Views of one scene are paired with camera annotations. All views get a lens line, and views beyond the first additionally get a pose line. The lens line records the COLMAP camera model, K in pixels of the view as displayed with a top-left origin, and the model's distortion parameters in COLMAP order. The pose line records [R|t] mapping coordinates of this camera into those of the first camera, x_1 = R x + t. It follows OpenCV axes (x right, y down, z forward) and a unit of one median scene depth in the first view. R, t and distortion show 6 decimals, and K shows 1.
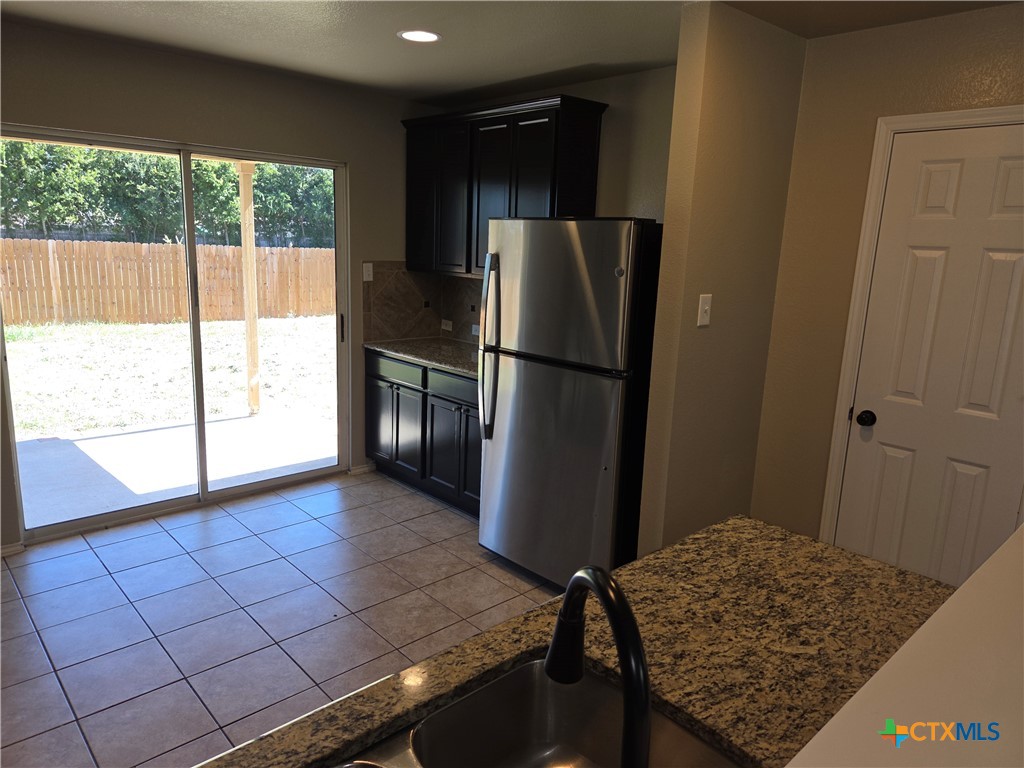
lens RADIAL K [[688.8, 0, 512.0], [0, 688.8, 384.0], [0, 0, 1]] dist [0.075694, -0.071434]
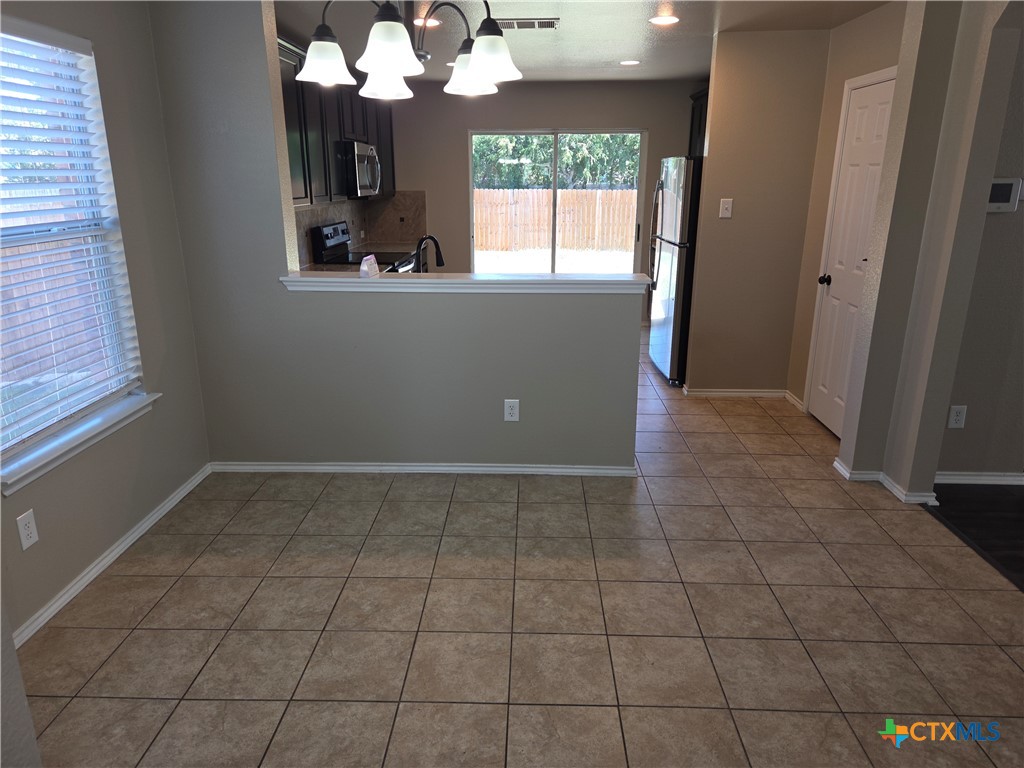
lens RADIAL K [[688.8, 0, 512.0], [0, 688.8, 384.0], [0, 0, 1]] dist [0.075694, -0.071434]
pose [[0.714032, 0.168373, -0.679565, 0.228130], [-0.121188, 0.985723, 0.116894, 0.037407], [0.689545, -0.001112, 0.724242, -0.124688]]
